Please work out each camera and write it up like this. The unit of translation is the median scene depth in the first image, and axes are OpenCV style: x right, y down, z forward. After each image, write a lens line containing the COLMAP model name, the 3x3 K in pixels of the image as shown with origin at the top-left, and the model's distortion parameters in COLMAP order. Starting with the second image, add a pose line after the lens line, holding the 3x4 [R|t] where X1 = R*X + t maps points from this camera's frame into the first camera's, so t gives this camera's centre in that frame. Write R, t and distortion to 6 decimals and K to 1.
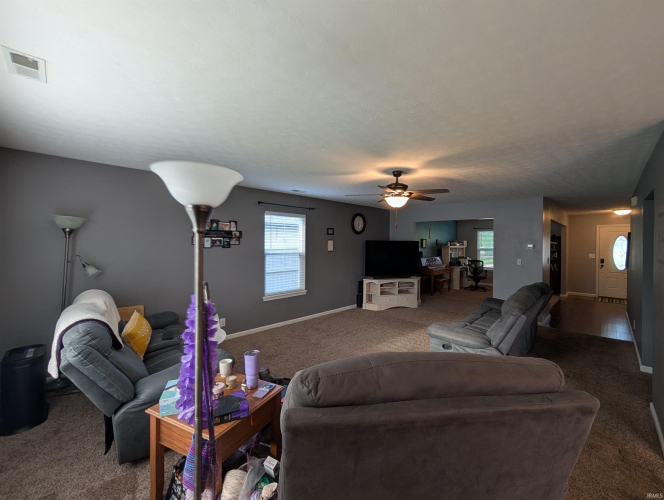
lens RADIAL K [[267.4, 0, 328.8], [0, 267.4, 247.5], [0, 0, 1]] dist [0.000011, -0.000131]
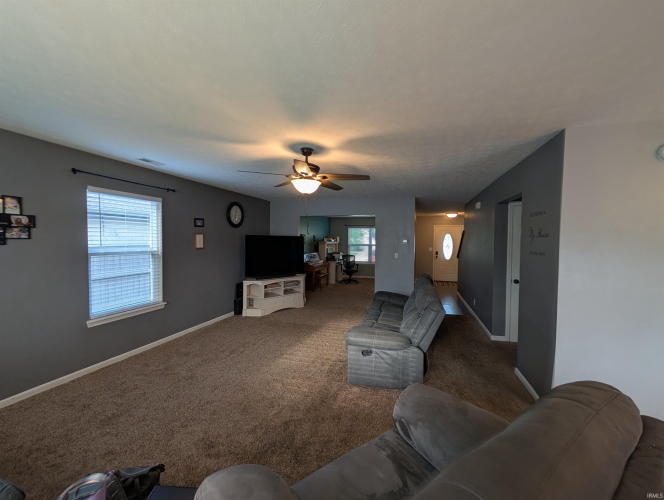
lens RADIAL K [[267.4, 0, 335.6], [0, 267.4, 251.1], [0, 0, 1]] dist [0.000011, -0.000131]
pose [[0.862429, -0.018221, 0.505849, -0.053273], [0.004335, 0.999581, 0.028614, 0.001601], [-0.506159, -0.022485, 0.862147, 0.155300]]
